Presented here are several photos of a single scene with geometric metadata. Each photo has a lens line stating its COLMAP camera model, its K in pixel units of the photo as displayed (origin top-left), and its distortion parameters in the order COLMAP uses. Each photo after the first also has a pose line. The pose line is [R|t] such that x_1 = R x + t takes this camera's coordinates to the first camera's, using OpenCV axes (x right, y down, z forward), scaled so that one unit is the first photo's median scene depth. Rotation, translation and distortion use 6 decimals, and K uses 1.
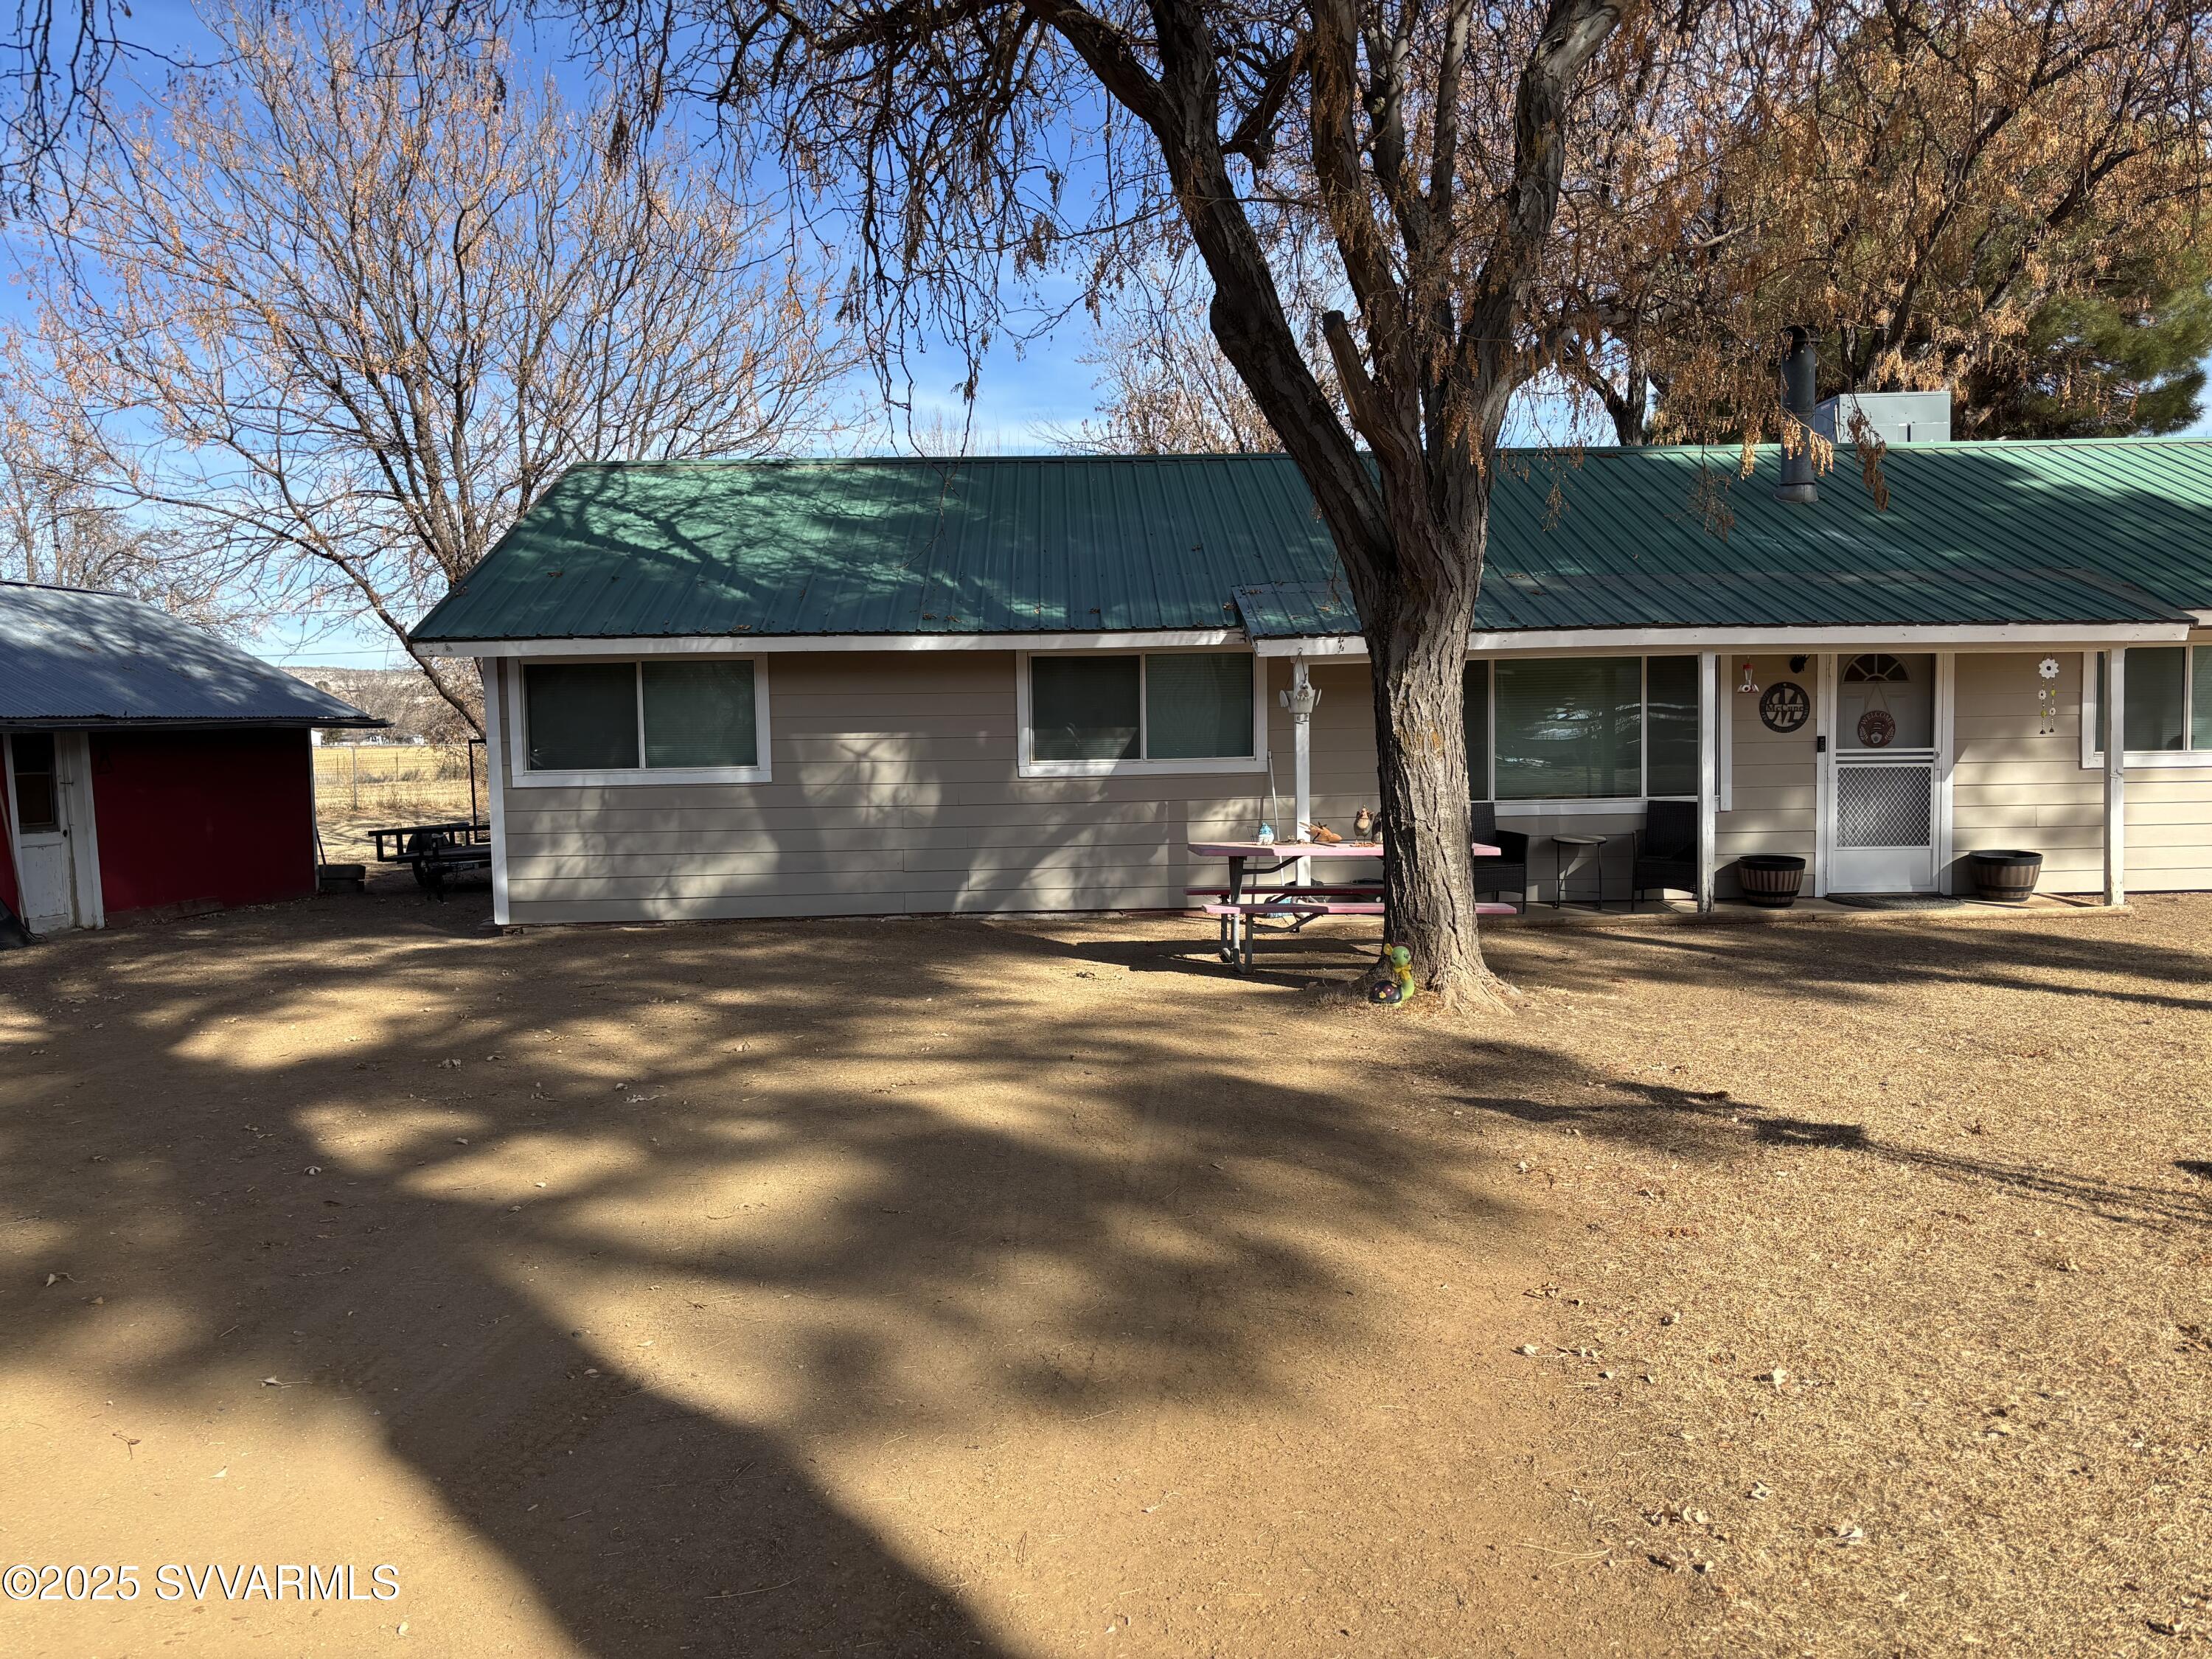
lens RADIAL K [[1653.0, 0, 1125.6], [0, 1653.0, 811.1], [0, 0, 1]] dist [0.051524, -0.060021]
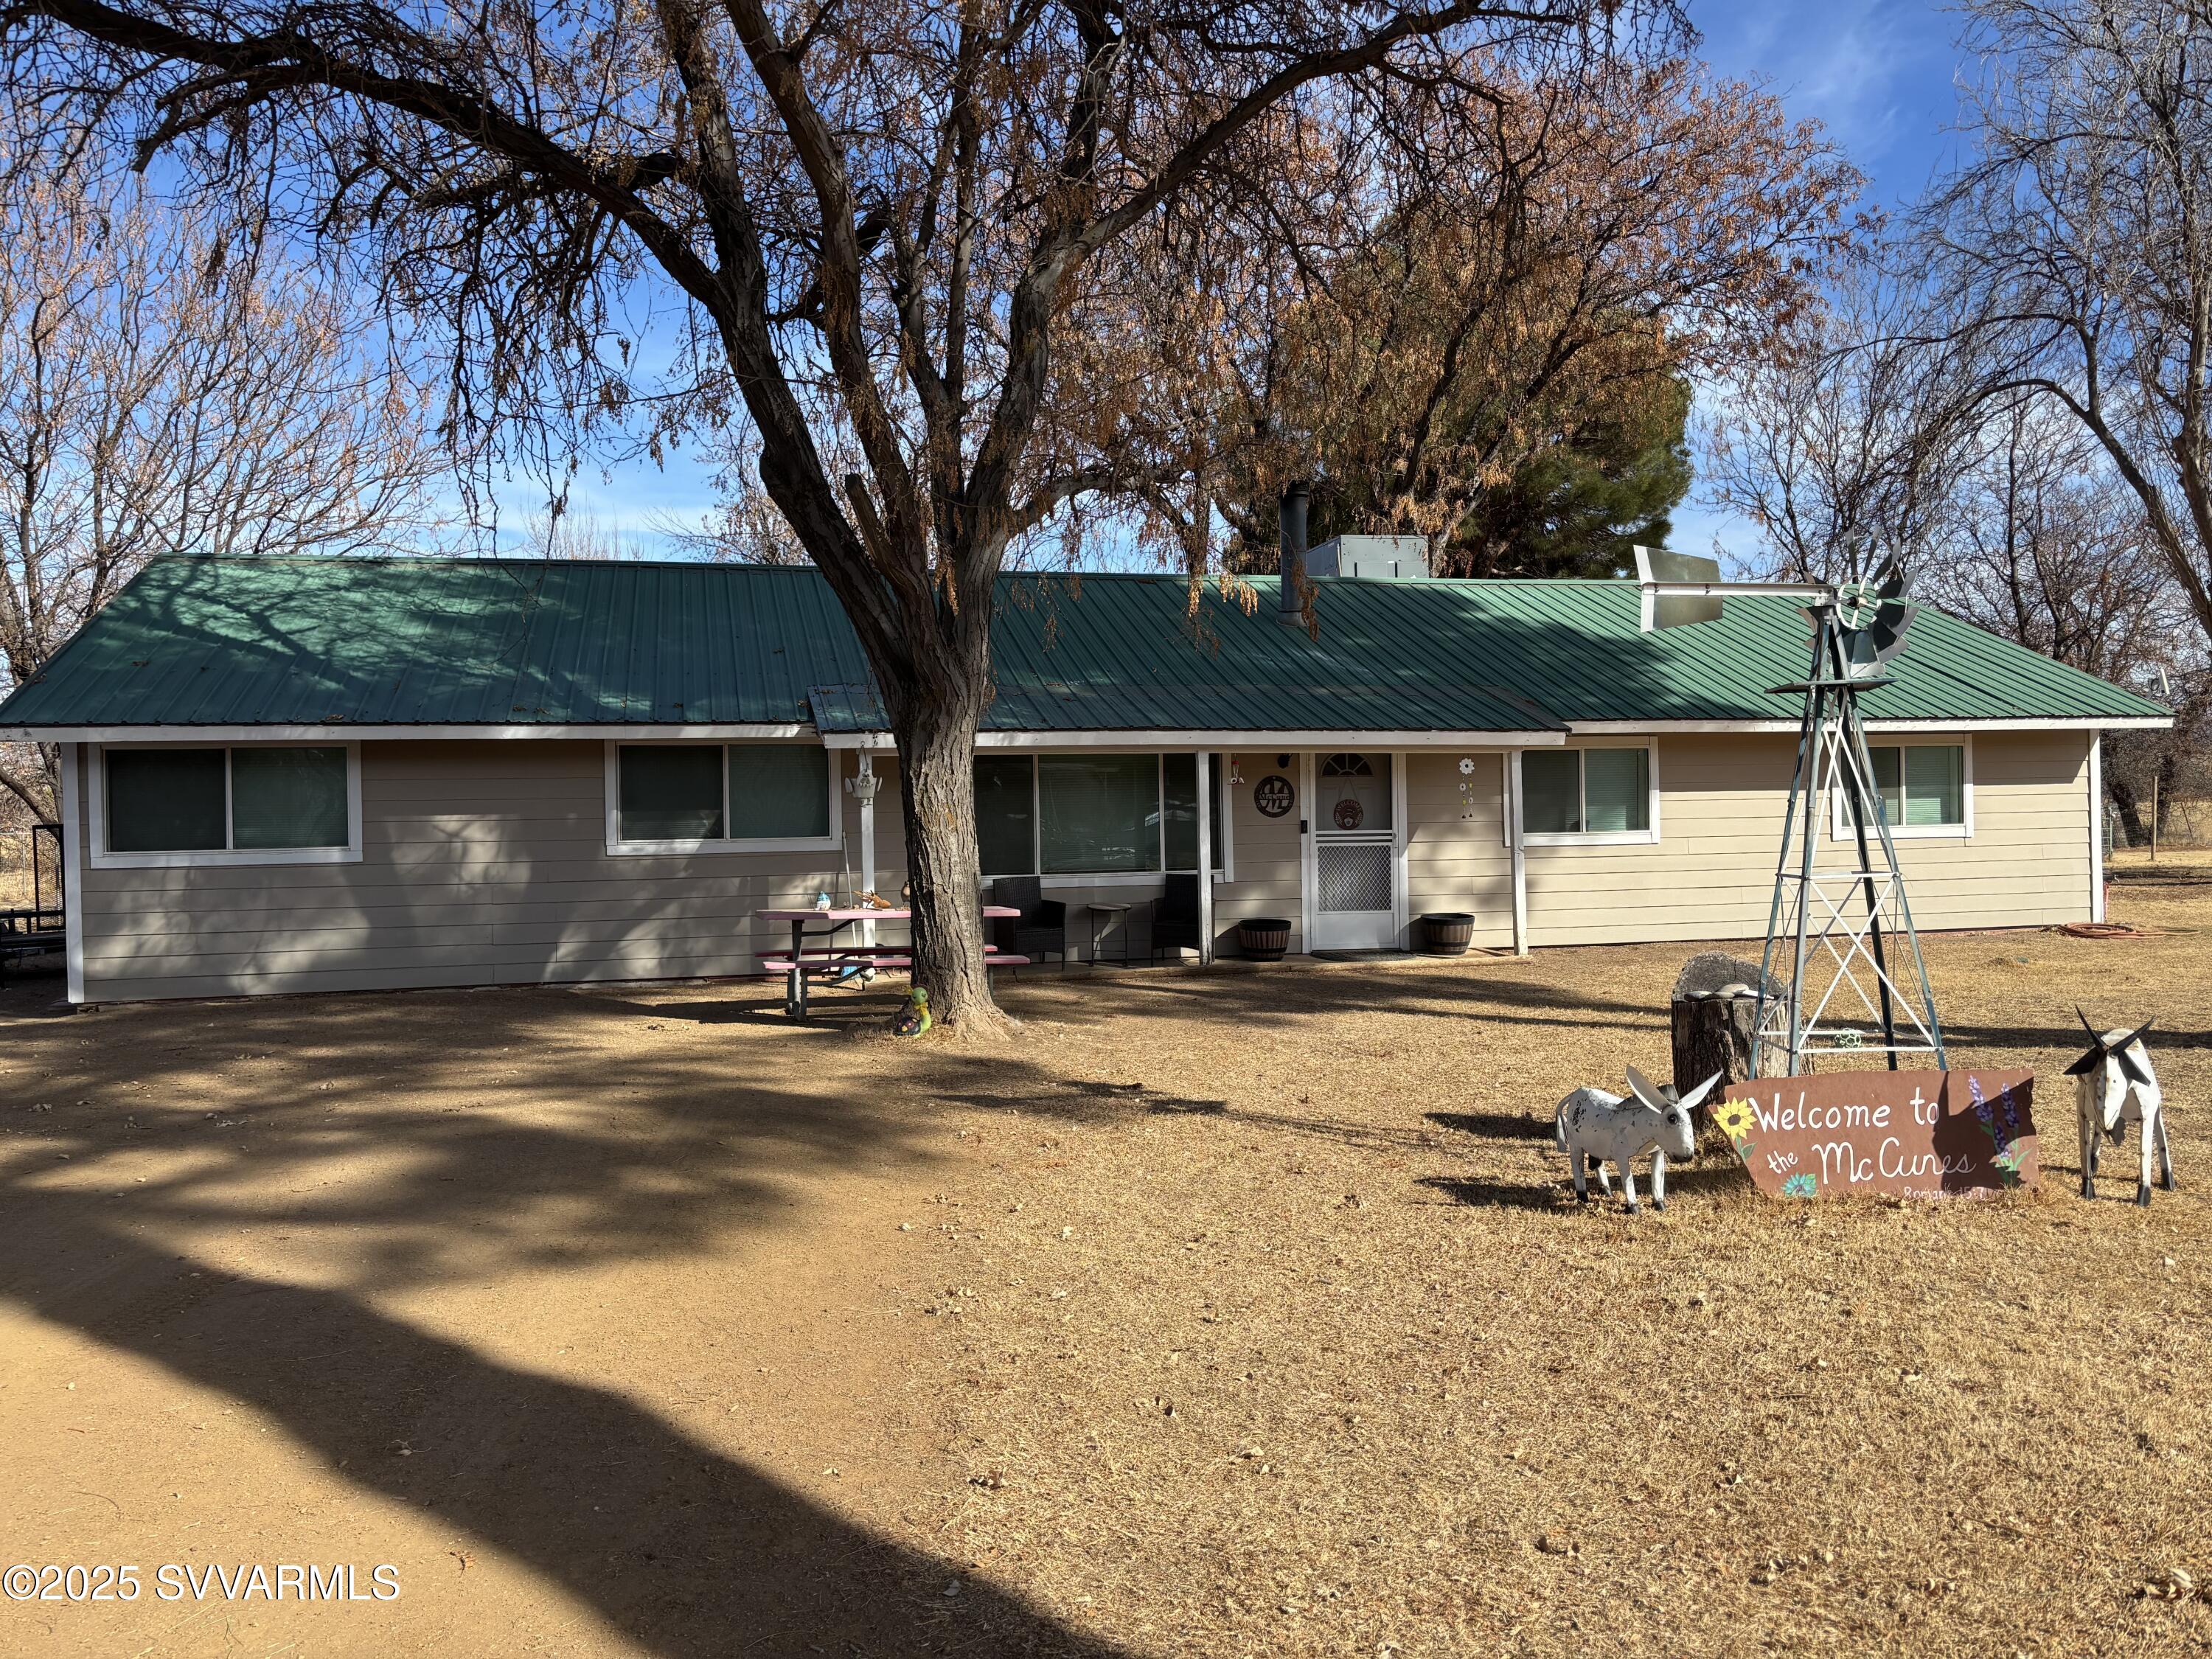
lens RADIAL K [[1644.6, 0, 1113.3], [0, 1644.6, 817.7], [0, 0, 1]] dist [0.070992, -0.062442]
pose [[0.978517, 0.001410, 0.206160, 0.037740], [0.009203, 0.998681, -0.050513, 0.013167], [-0.205960, 0.051325, 0.977214, -0.148521]]
